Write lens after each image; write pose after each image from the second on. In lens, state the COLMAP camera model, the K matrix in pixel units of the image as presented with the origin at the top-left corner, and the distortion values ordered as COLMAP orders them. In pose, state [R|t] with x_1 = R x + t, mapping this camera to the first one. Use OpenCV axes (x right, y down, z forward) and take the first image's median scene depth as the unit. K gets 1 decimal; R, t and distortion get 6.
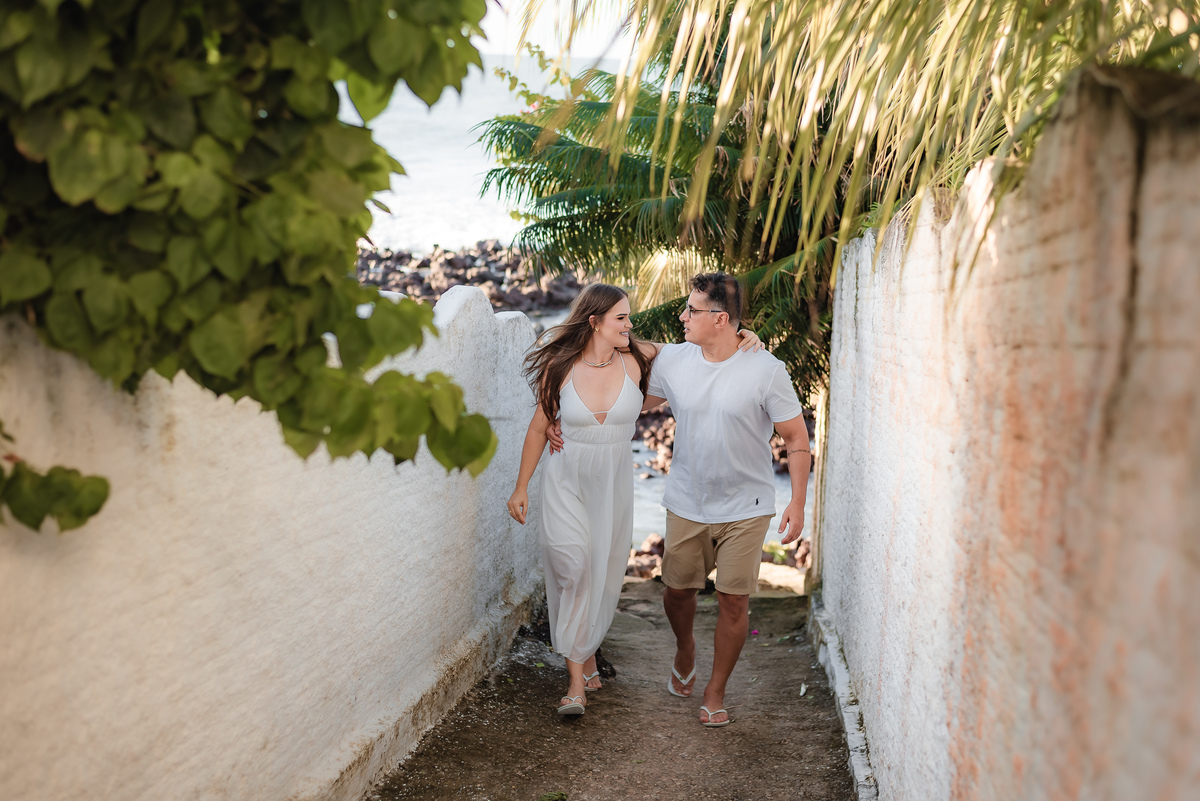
lens RADIAL K [[1724.7, 0, 600.0], [0, 1724.7, 400.5], [0, 0, 1]] dist [-0.004468, 0.010234]
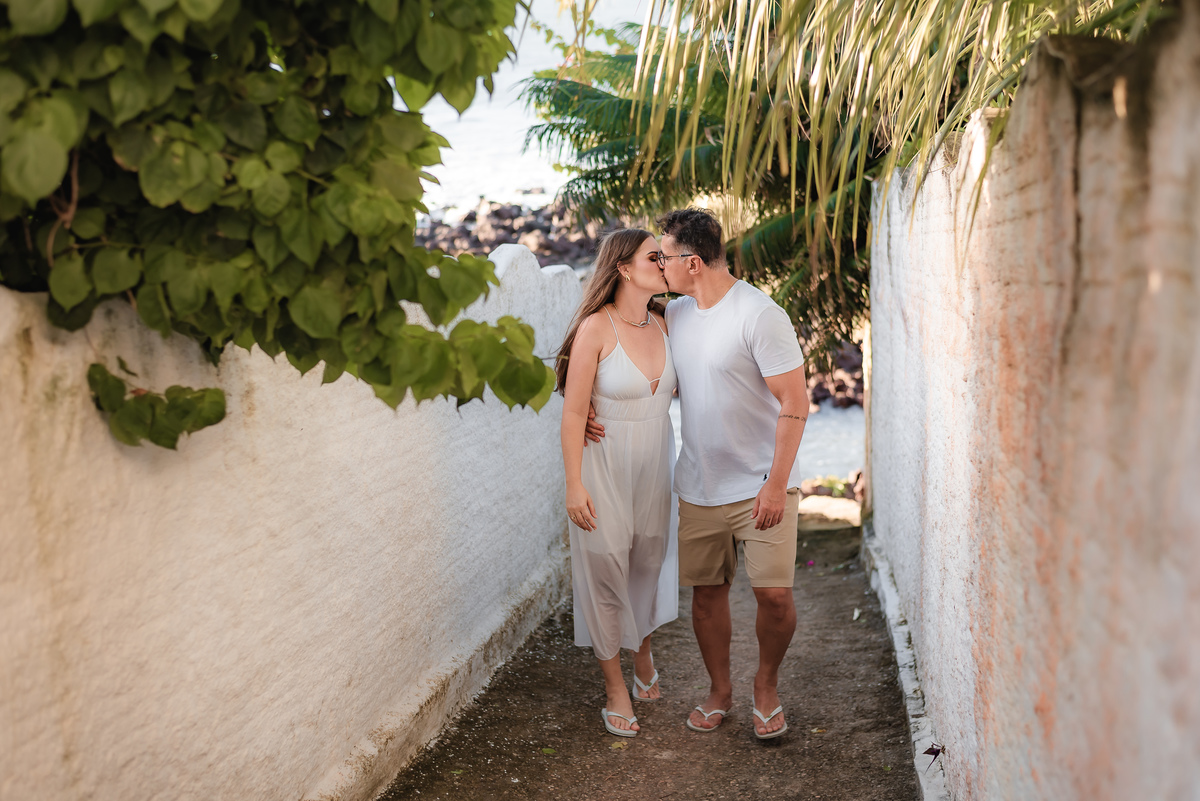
lens RADIAL K [[1724.7, 0, 600.0], [0, 1724.7, 400.5], [0, 0, 1]] dist [-0.004468, 0.010234]
pose [[0.998167, -0.051005, -0.032581, 0.004881], [0.052015, 0.998166, 0.030962, -0.001624], [0.030942, -0.032600, 0.998989, -0.049582]]
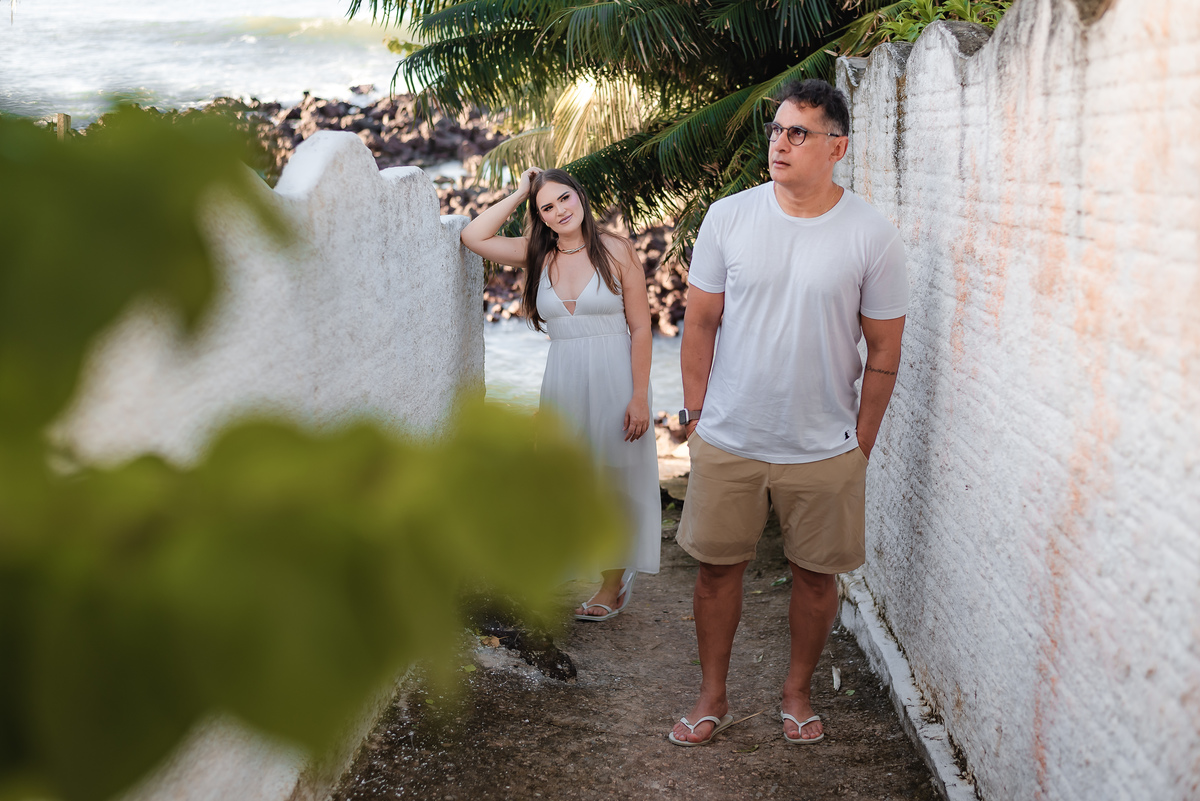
lens RADIAL K [[1850.8, 0, 620.9], [0, 1850.8, 387.0], [0, 0, 1]] dist [-0.005902, 0.003992]
pose [[0.996750, -0.046514, 0.065770, -0.021099], [0.041600, 0.996375, 0.074209, -0.018203], [-0.068983, -0.071232, 0.995072, 0.301357]]
